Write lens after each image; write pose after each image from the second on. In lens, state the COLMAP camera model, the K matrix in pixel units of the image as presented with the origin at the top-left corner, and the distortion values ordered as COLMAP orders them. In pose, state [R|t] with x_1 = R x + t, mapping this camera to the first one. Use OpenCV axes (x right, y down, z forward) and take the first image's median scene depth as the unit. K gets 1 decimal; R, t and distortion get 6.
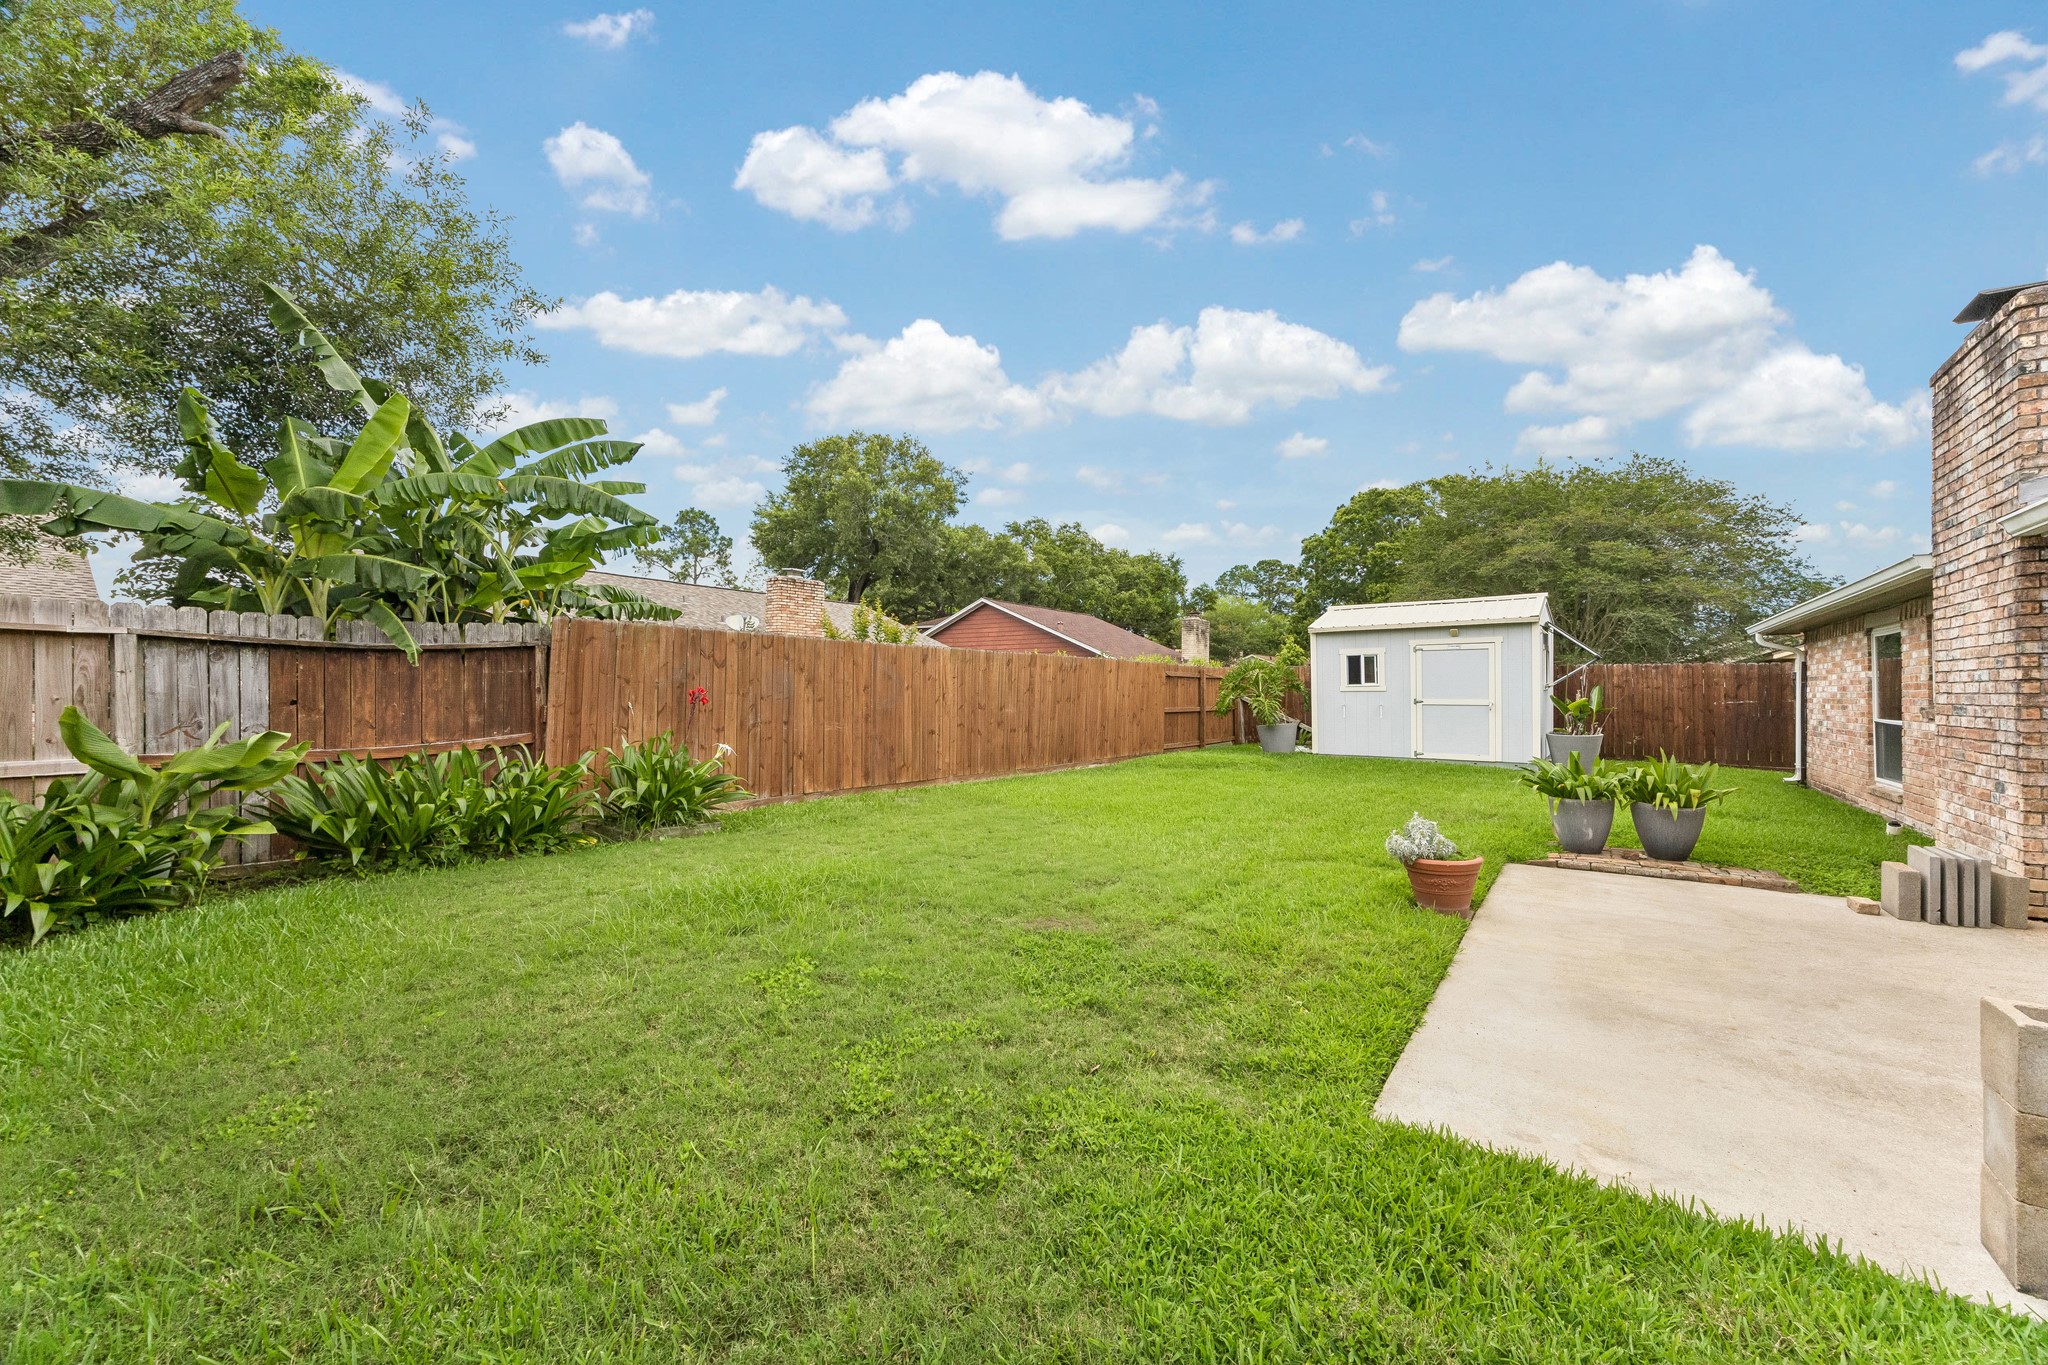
lens RADIAL K [[785.4, 0, 1028.6], [0, 785.4, 688.8], [0, 0, 1]] dist [-0.004219, 0.000756]
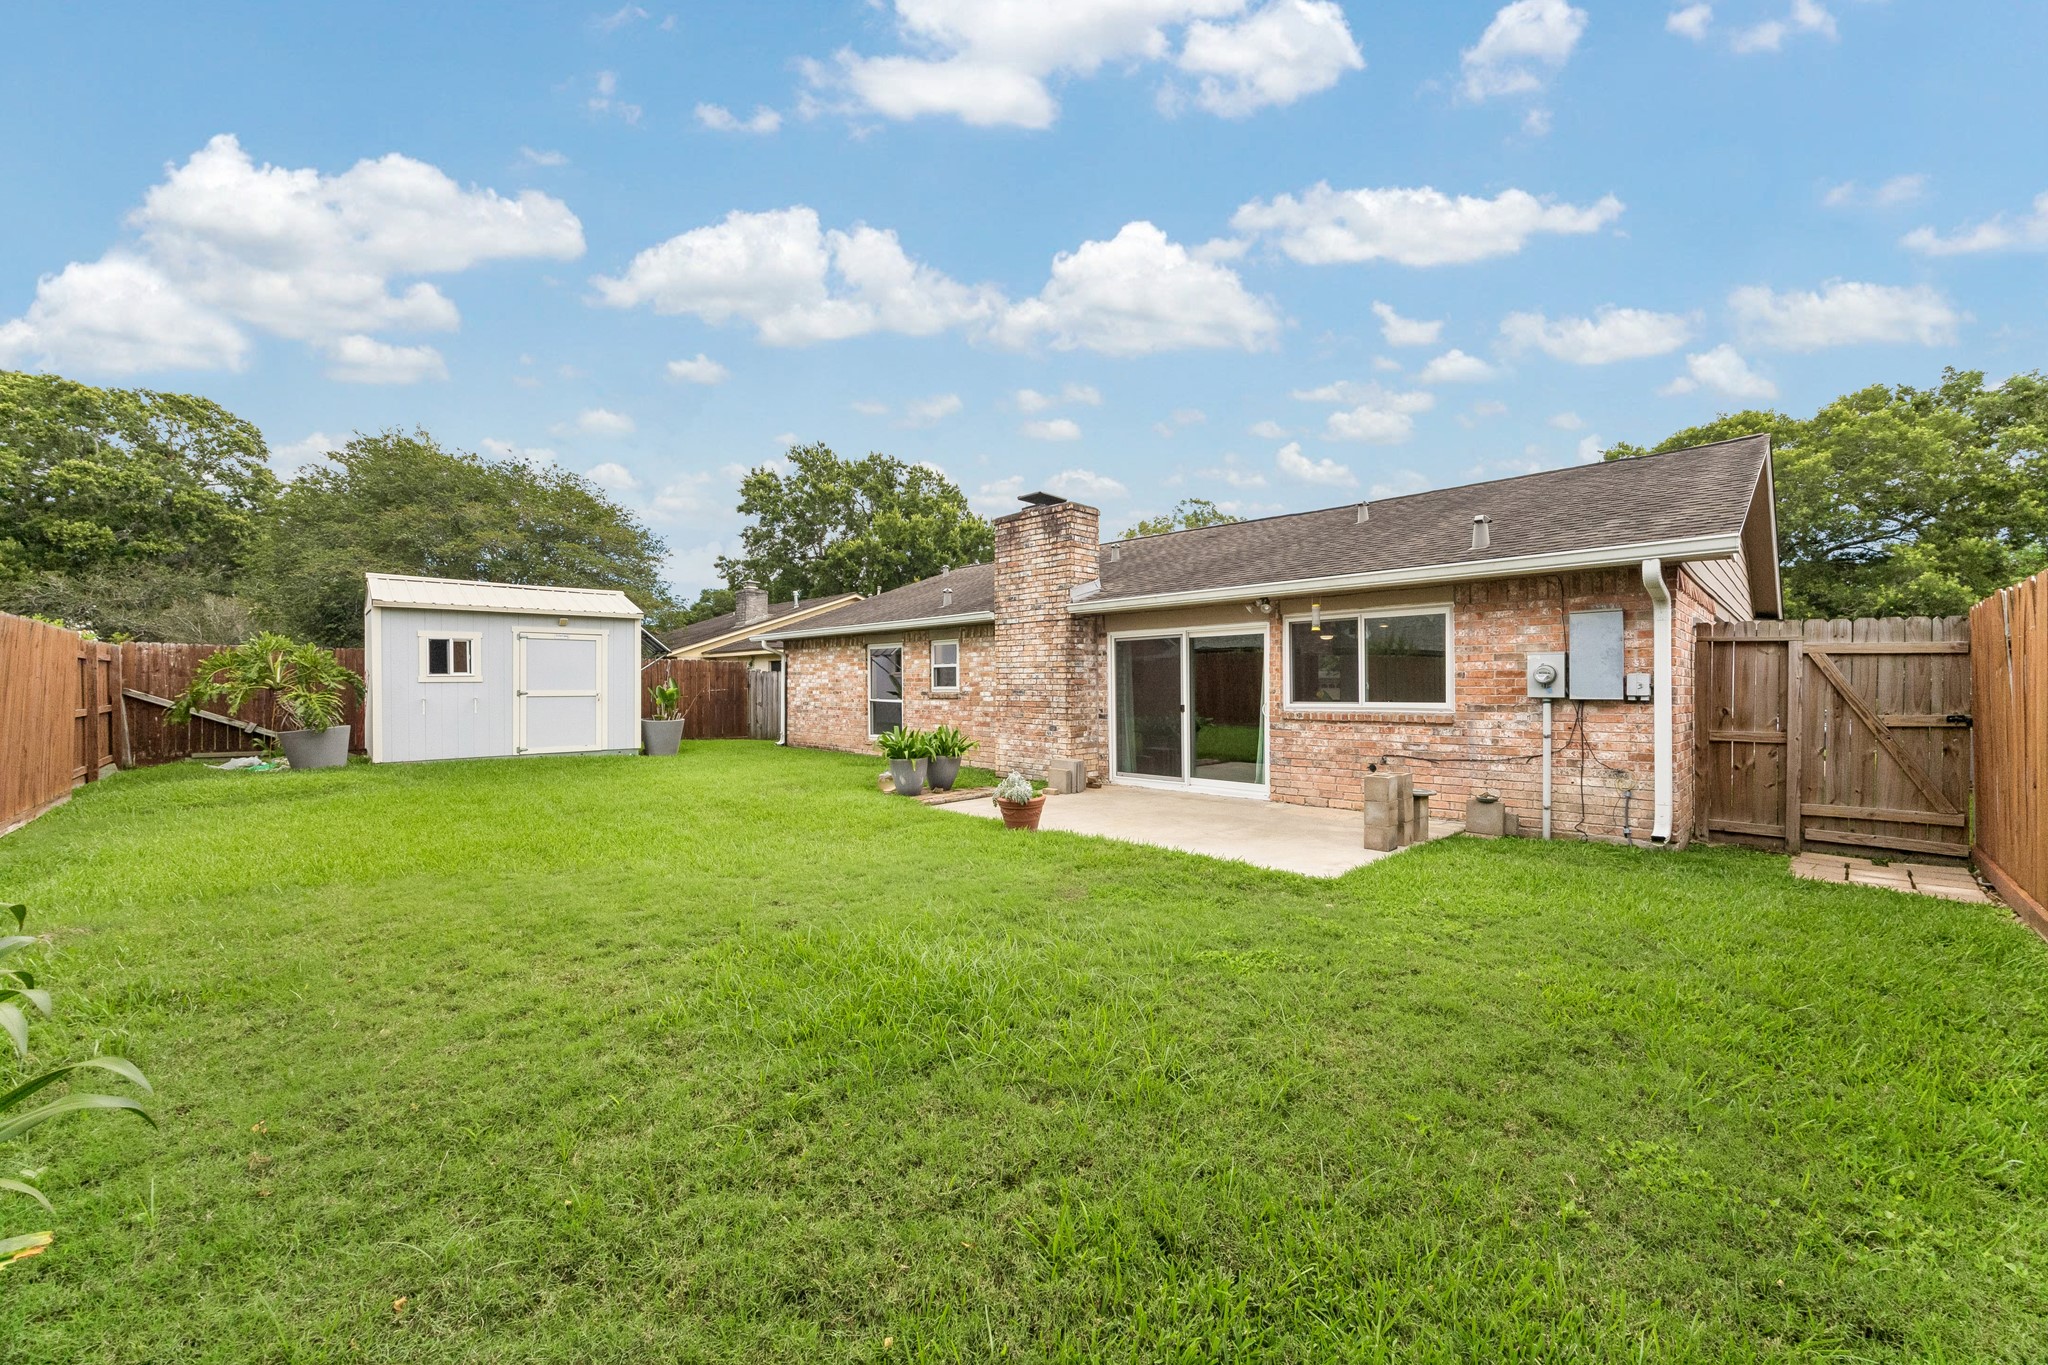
lens RADIAL K [[785.4, 0, 1025.7], [0, 785.4, 683.9], [0, 0, 1]] dist [-0.004219, 0.000756]
pose [[0.171846, -0.002553, 0.985121, -0.322892], [-0.005364, 0.999979, 0.003527, -0.001180], [-0.985109, -0.005890, 0.171828, 0.256364]]
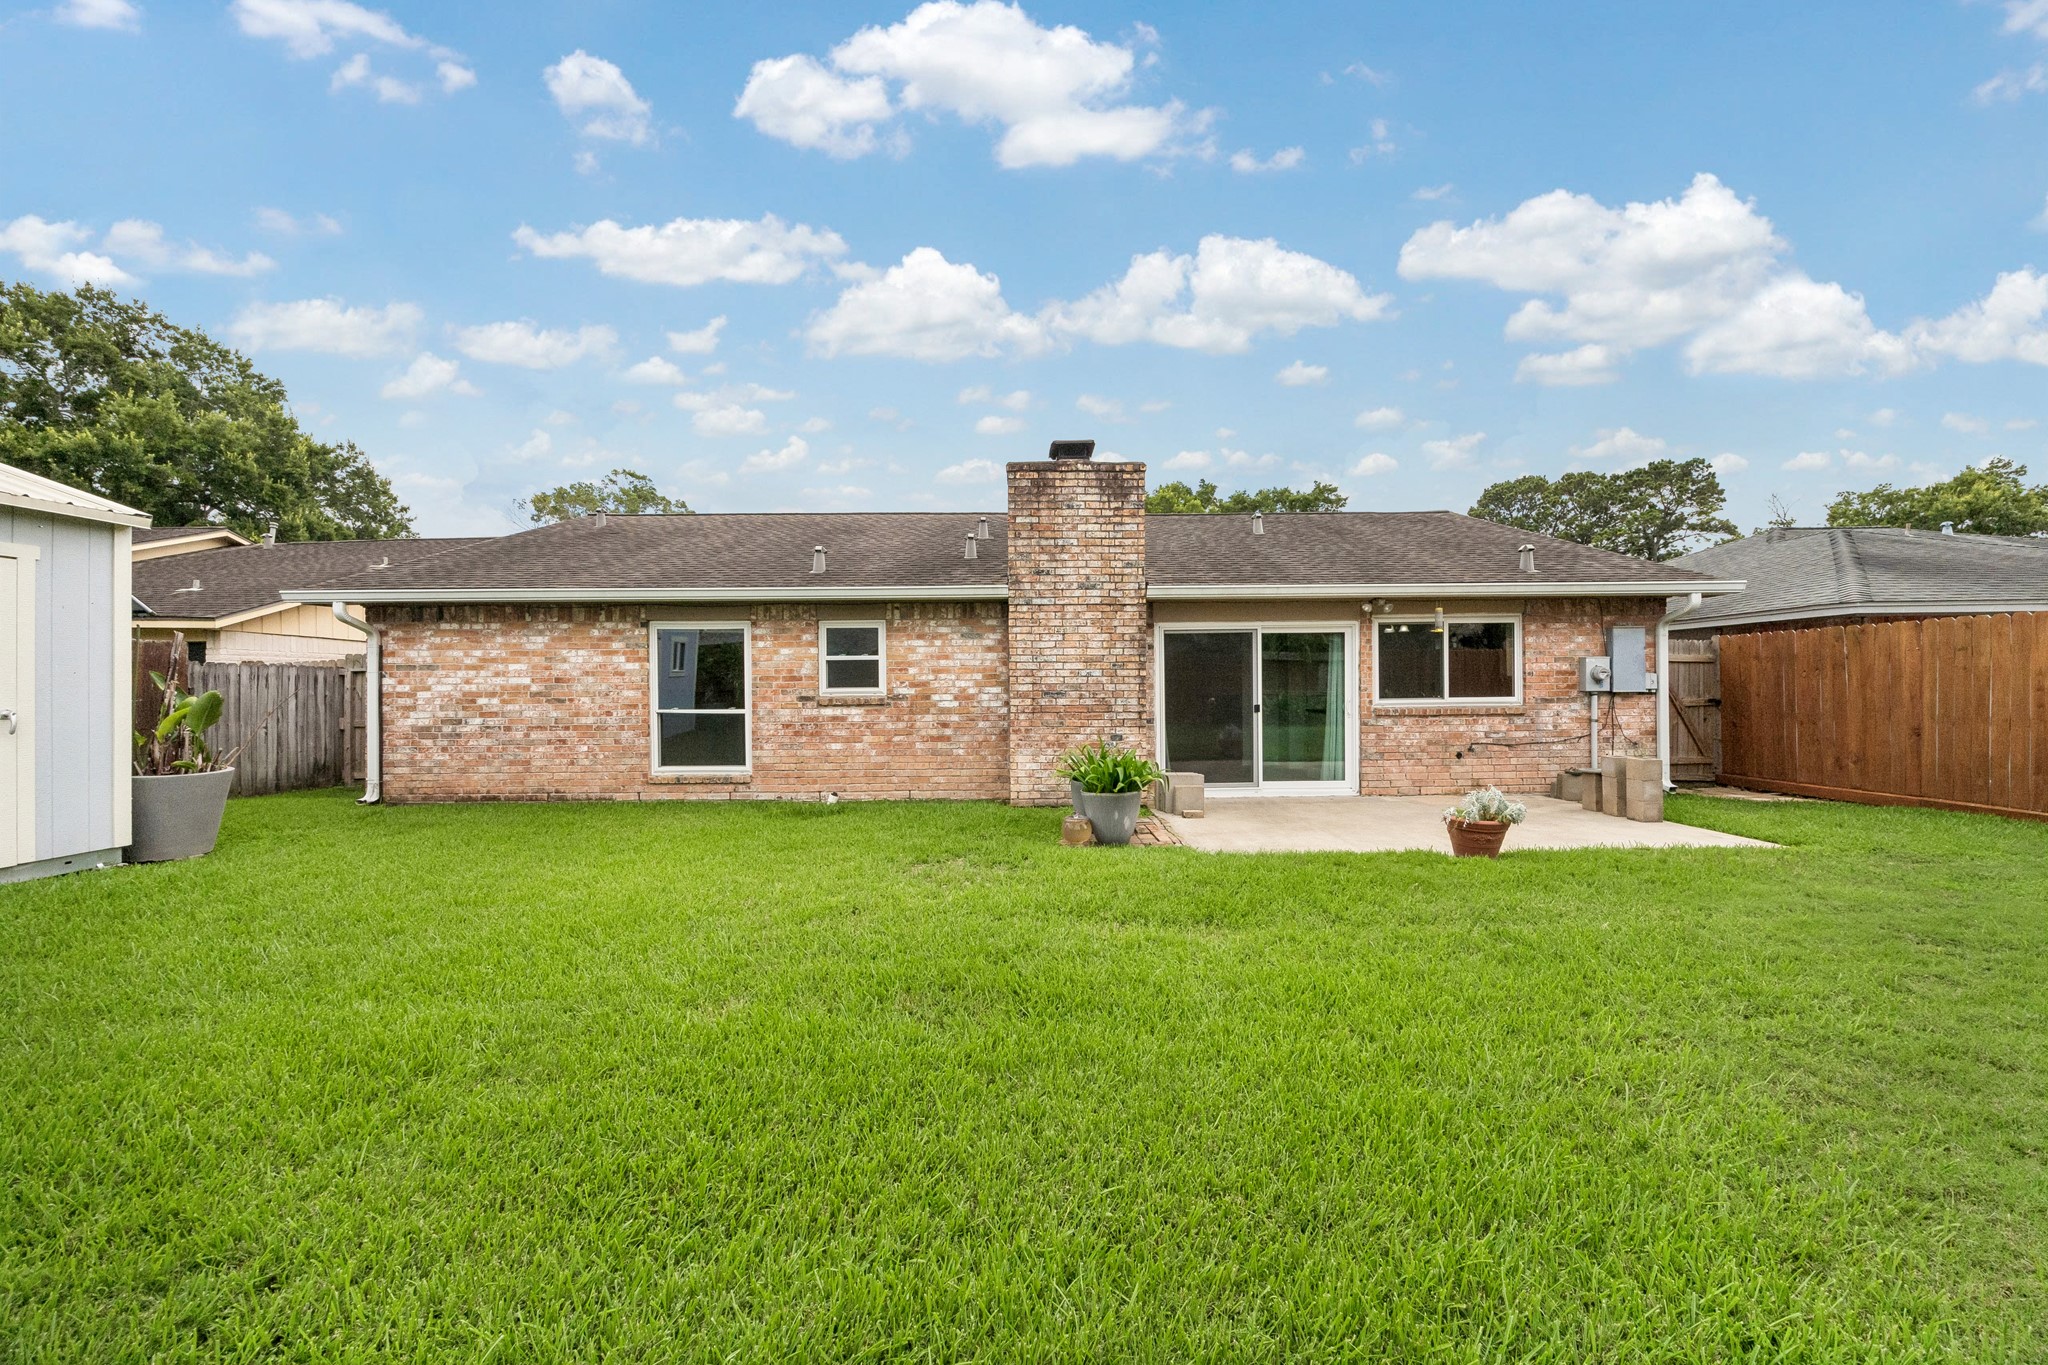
lens RADIAL K [[785.4, 0, 1031.7], [0, 785.4, 680.8], [0, 0, 1]] dist [-0.004219, 0.000756]
pose [[-0.592916, 0.002552, 0.805261, -0.016547], [-0.001433, 0.999990, -0.004224, 0.002541], [-0.805263, -0.003659, -0.592906, 0.793101]]
